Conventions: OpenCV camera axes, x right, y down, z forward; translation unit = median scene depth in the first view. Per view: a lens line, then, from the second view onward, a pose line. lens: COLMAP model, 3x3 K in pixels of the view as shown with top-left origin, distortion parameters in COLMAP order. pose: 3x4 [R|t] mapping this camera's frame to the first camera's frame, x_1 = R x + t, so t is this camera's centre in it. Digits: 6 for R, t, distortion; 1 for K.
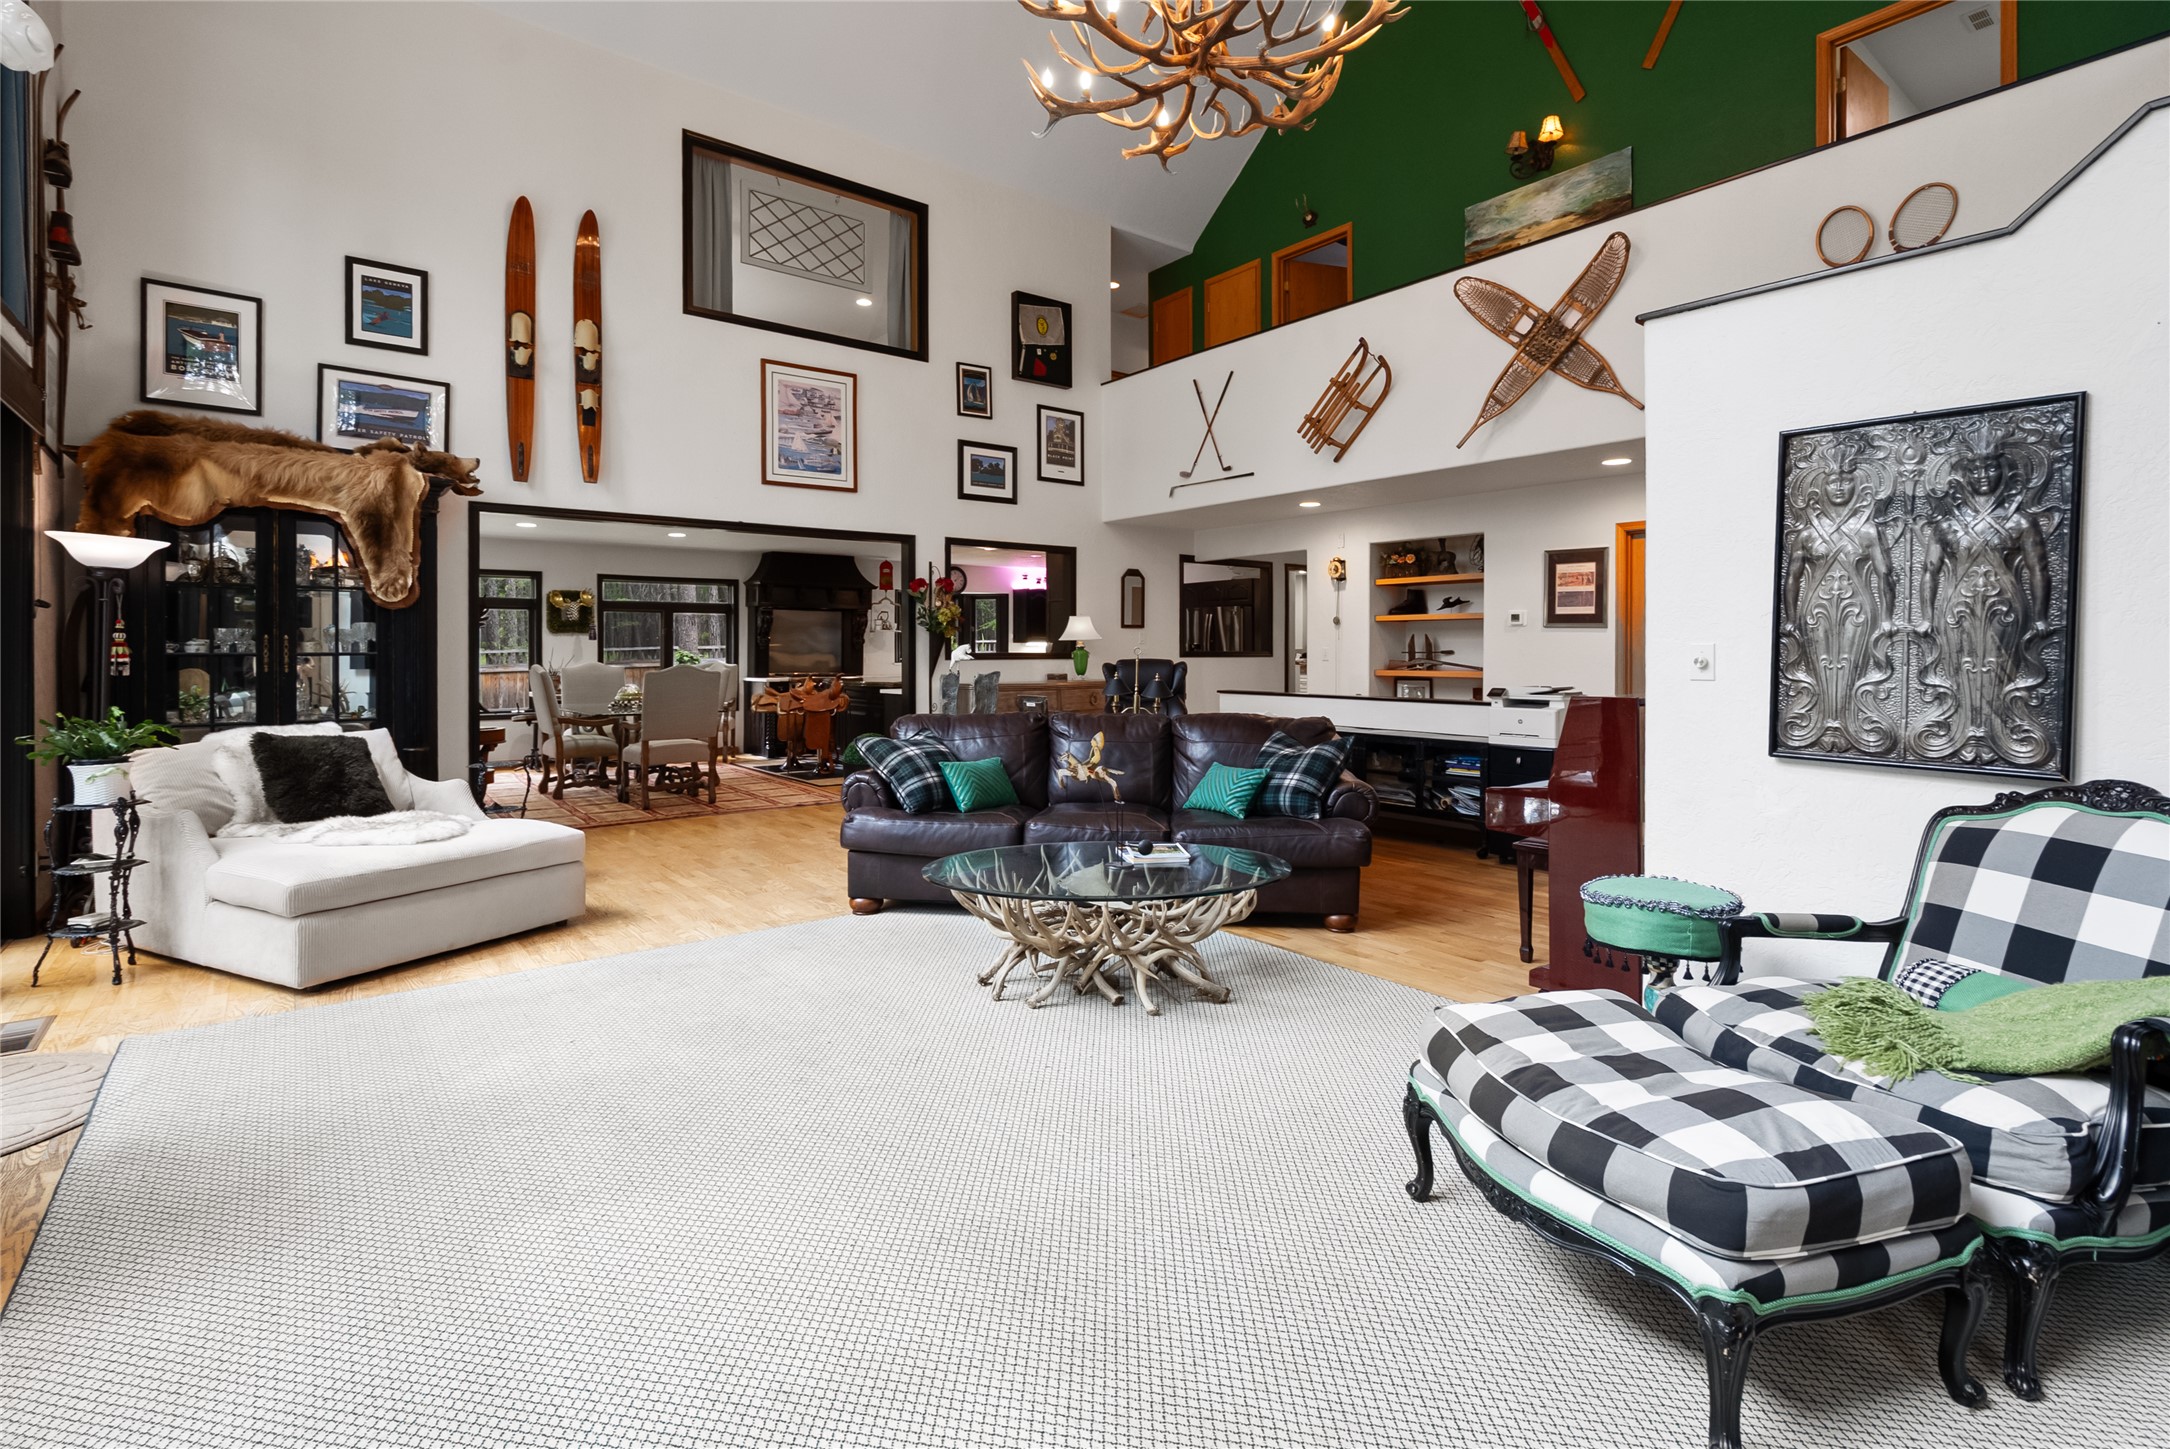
lens RADIAL K [[1027.9, 0, 1084.2], [0, 1027.9, 679.2], [0, 0, 1]] dist [0.000054, -0.000005]
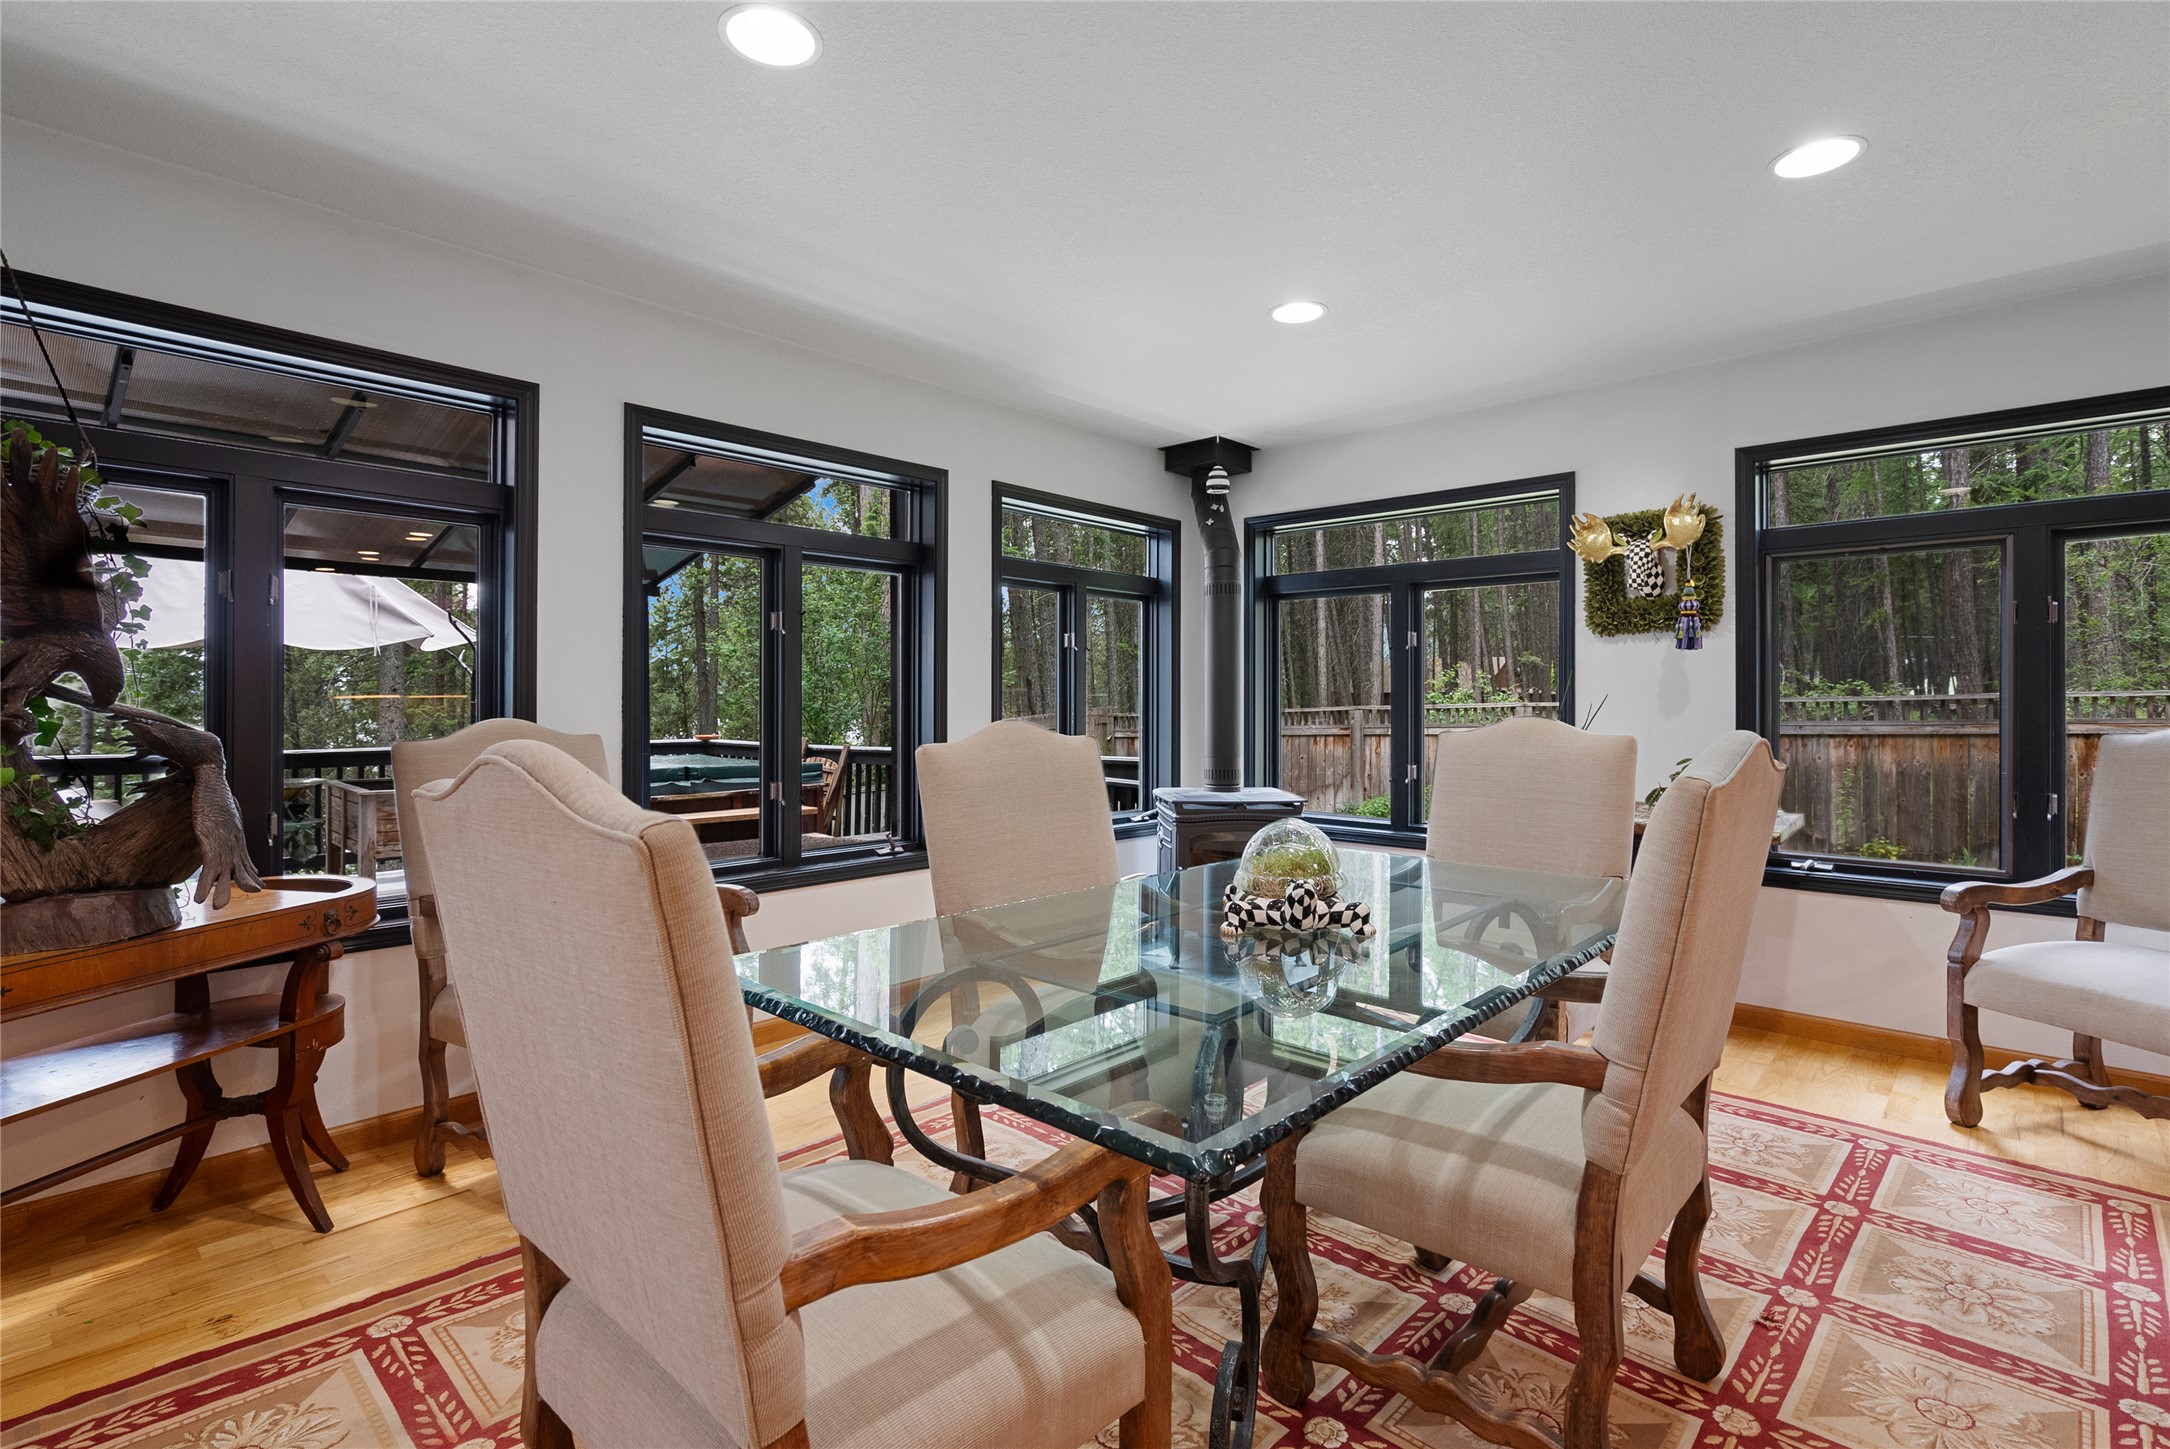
lens RADIAL K [[1027.9, 0, 1084.2], [0, 1027.9, 679.2], [0, 0, 1]] dist [0.000054, -0.000005]
pose [[0.142647, -0.006425, -0.989753, -0.178907], [-0.006227, 0.999953, -0.007389, -0.026111], [0.989754, 0.007218, 0.142601, 0.757783]]
